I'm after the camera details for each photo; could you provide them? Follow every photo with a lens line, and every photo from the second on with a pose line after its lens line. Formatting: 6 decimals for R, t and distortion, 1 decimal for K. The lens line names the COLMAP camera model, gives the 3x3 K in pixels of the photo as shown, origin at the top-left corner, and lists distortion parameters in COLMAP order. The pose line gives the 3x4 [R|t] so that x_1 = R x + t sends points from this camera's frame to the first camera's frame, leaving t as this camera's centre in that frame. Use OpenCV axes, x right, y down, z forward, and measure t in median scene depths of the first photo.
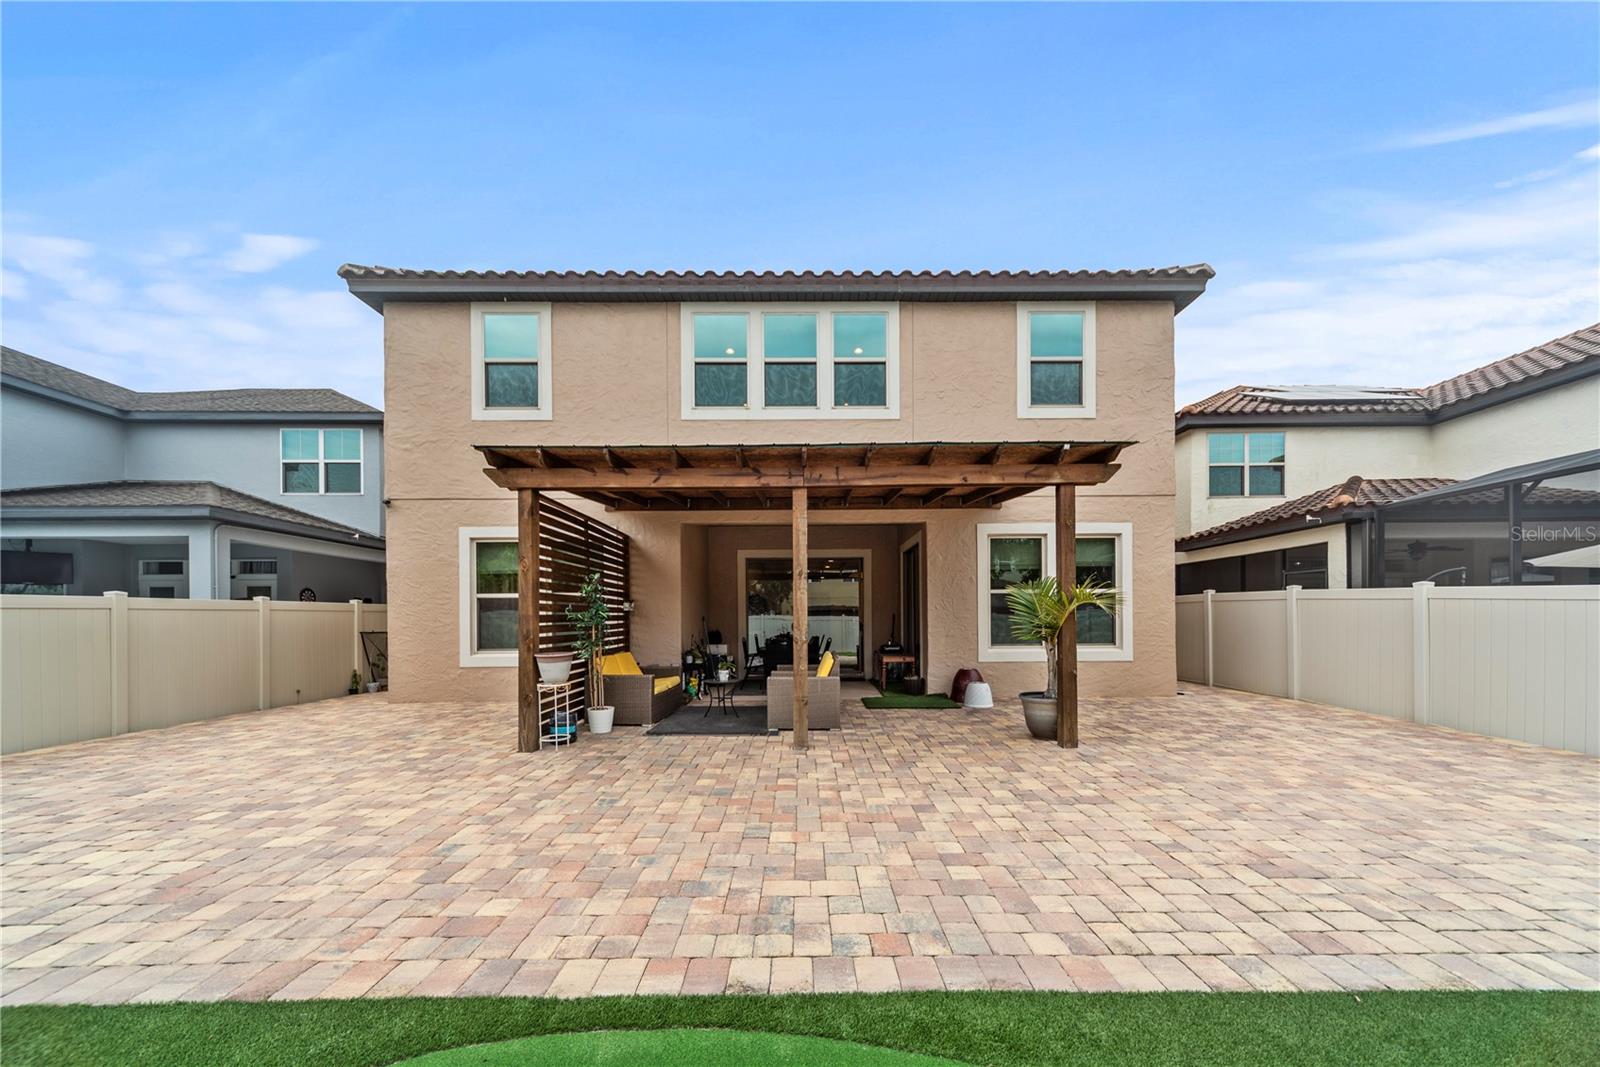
lens RADIAL K [[588.6, 0, 802.3], [0, 588.6, 614.6], [0, 0, 1]] dist [0.005085, -0.000032]
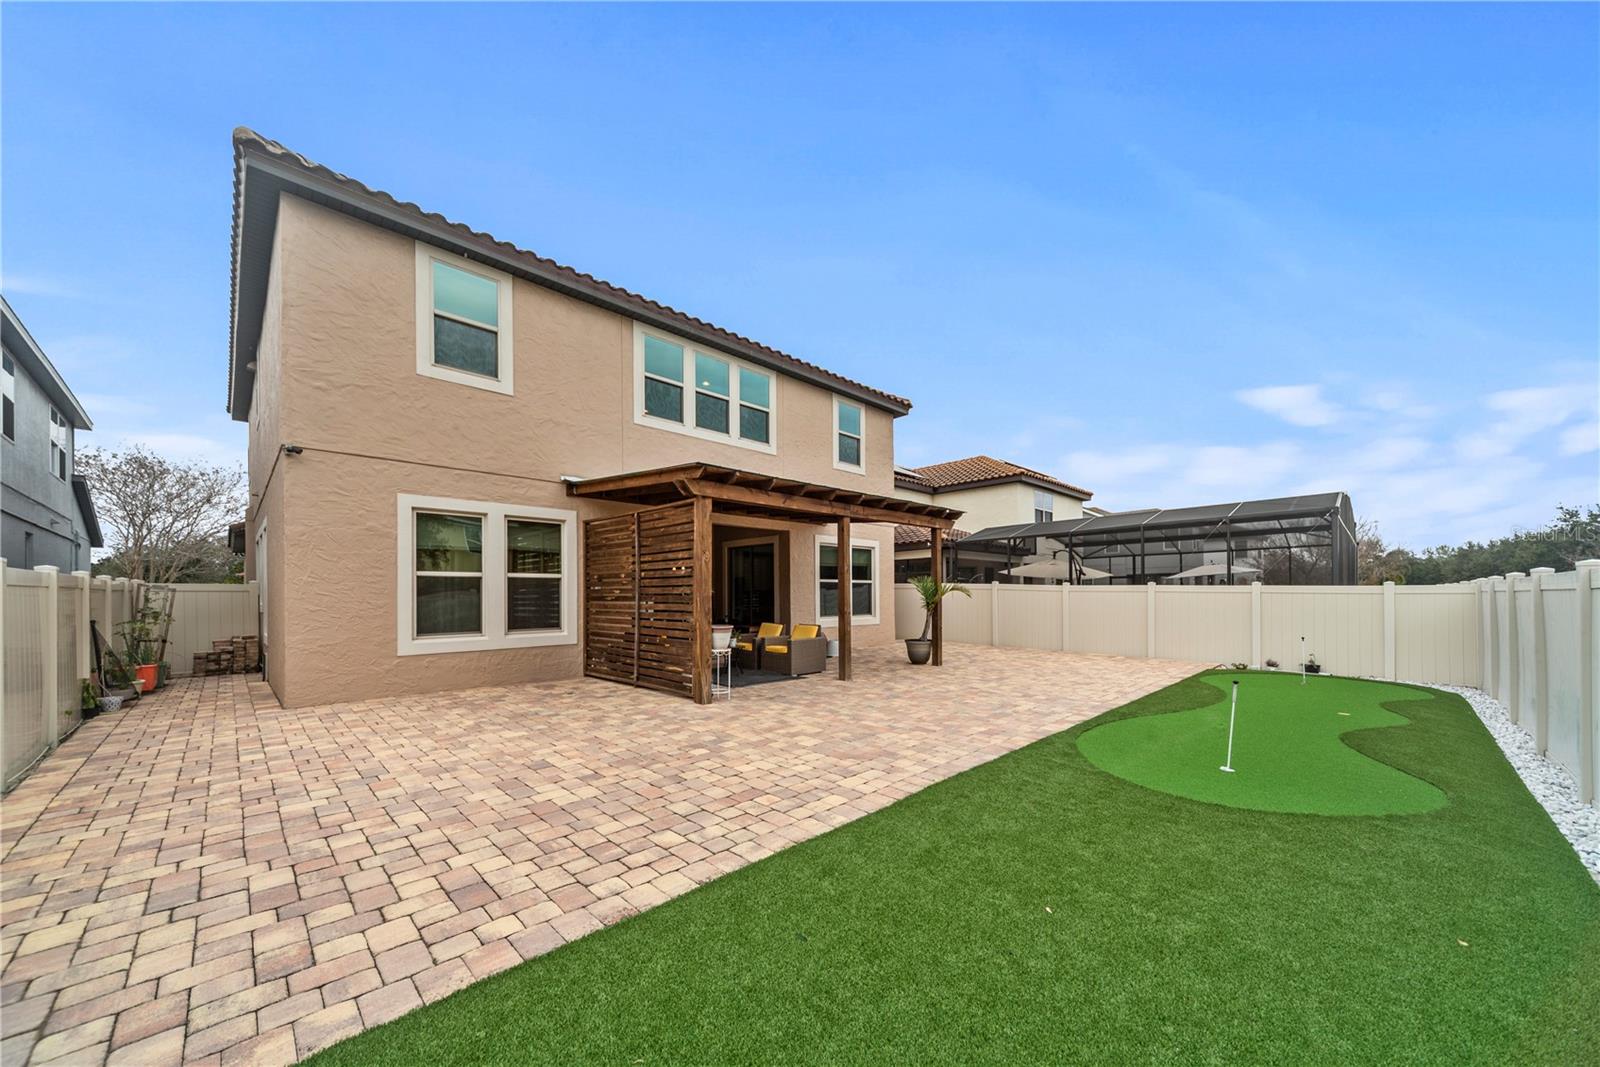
lens RADIAL K [[580.0, 0, 799.2], [0, 580.0, 594.0], [0, 0, 1]] dist [-0.000021, -0.000030]
pose [[0.714745, 0.004849, 0.699369, -0.753793], [0.002528, 0.999952, -0.009517, 0.008392], [-0.699381, 0.008571, 0.714698, -0.014050]]
